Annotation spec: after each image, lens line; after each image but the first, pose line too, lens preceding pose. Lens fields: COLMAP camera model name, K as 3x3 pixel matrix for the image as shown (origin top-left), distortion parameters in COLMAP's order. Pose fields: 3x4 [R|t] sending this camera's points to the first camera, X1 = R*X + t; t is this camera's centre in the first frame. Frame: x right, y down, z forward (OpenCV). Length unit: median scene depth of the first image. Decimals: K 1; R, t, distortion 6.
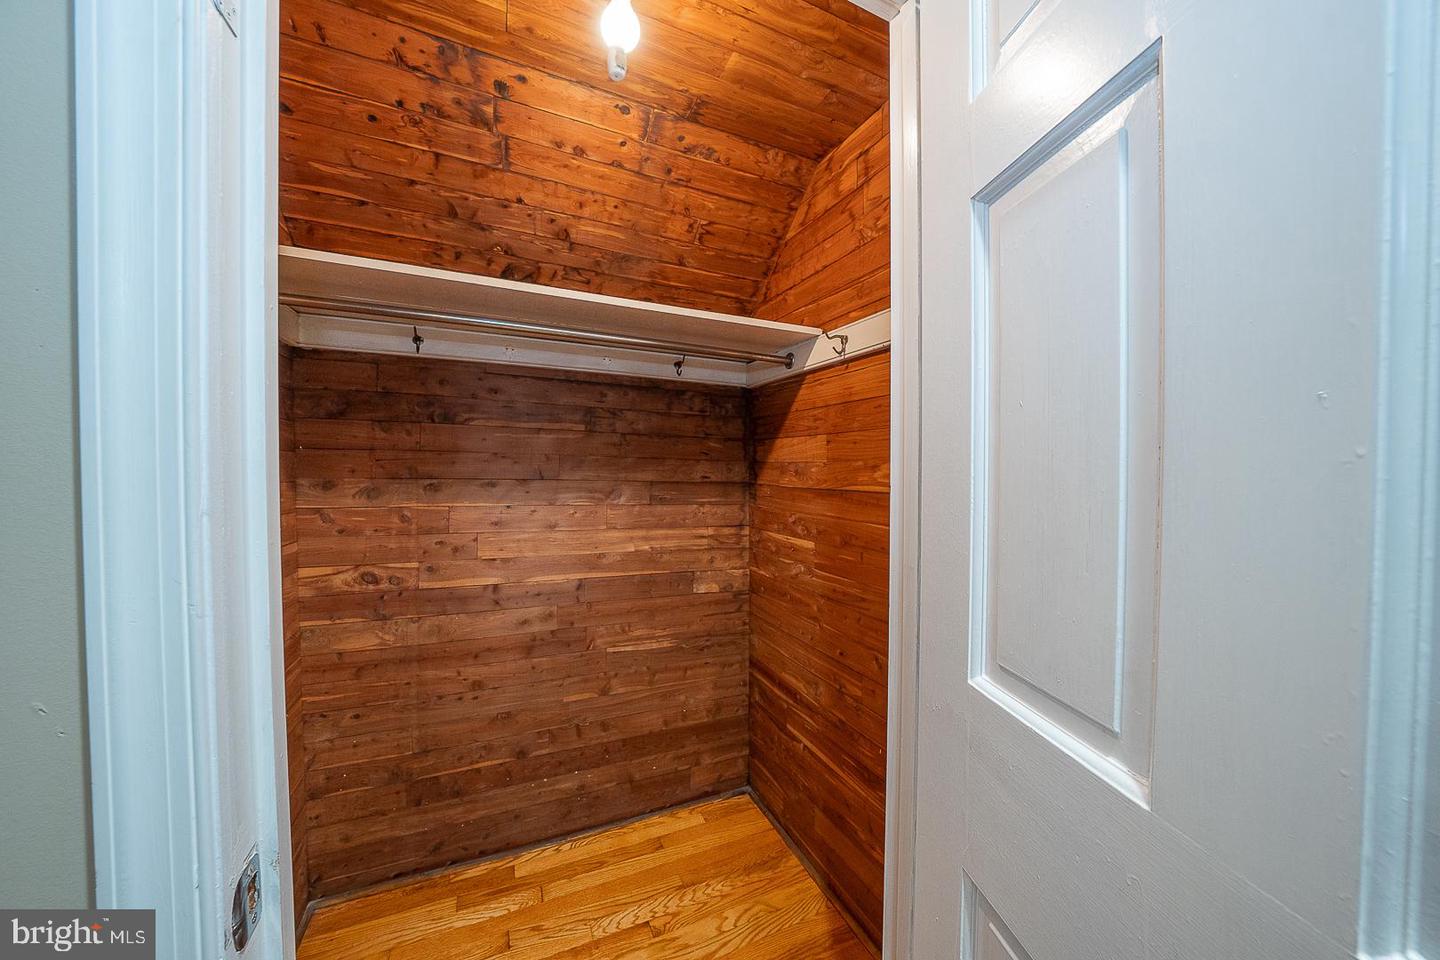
lens RADIAL K [[494.8, 0, 716.7], [0, 494.8, 478.4], [0, 0, 1]] dist [-0.021553, 0.002883]
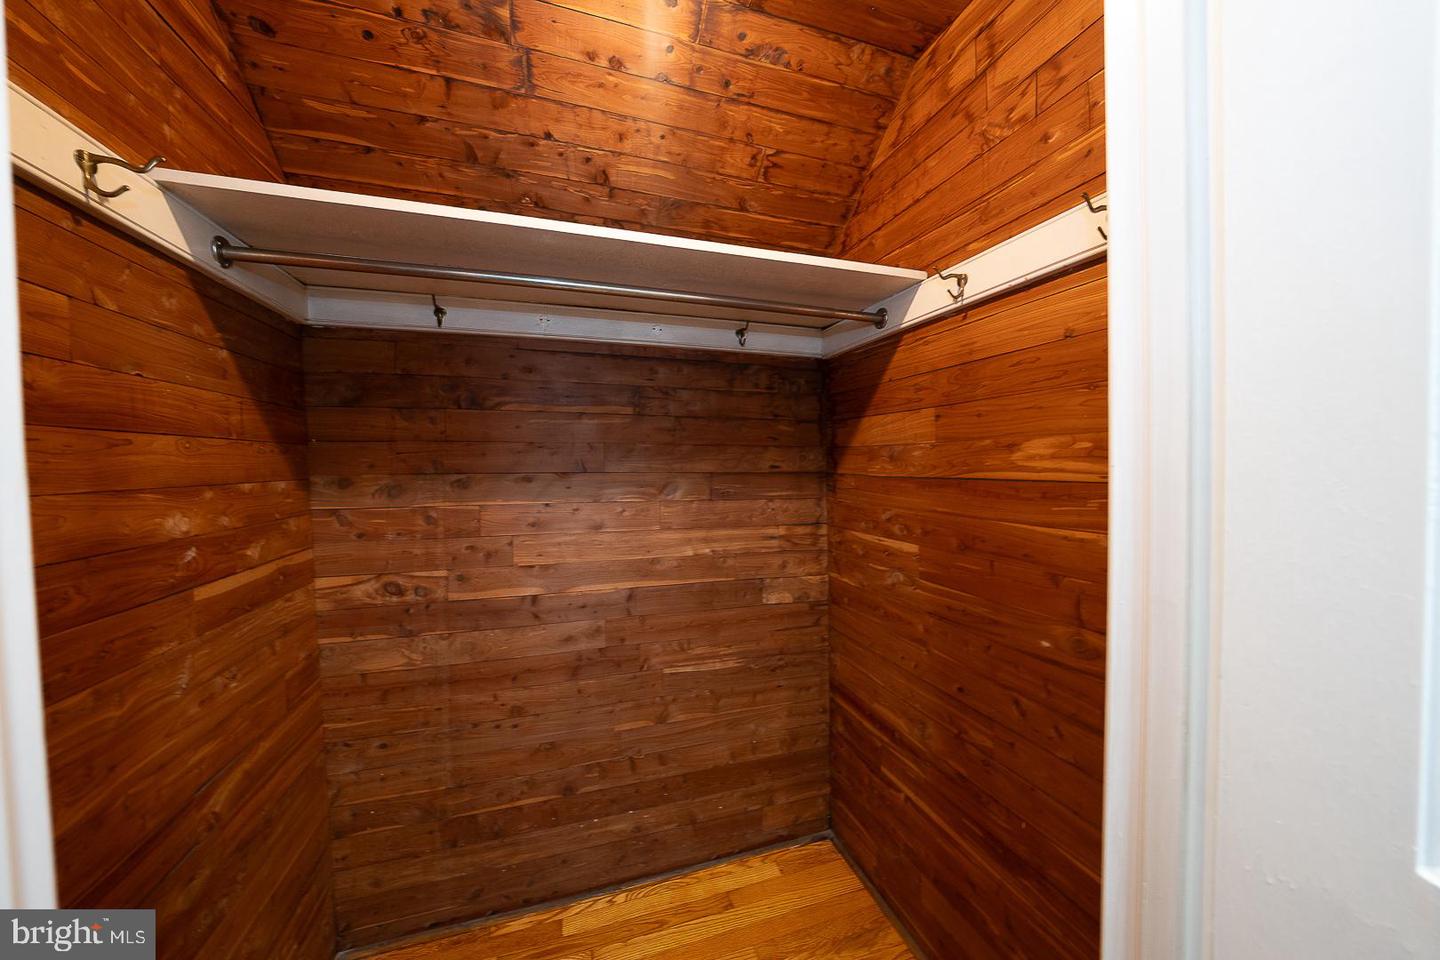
lens RADIAL K [[494.8, 0, 713.4], [0, 494.8, 478.1], [0, 0, 1]] dist [-0.021553, 0.002883]
pose [[0.993240, -0.017693, -0.114725, -0.036877], [0.018955, 0.999771, 0.009921, 0.008314], [0.114523, -0.012029, 0.993348, 0.187343]]
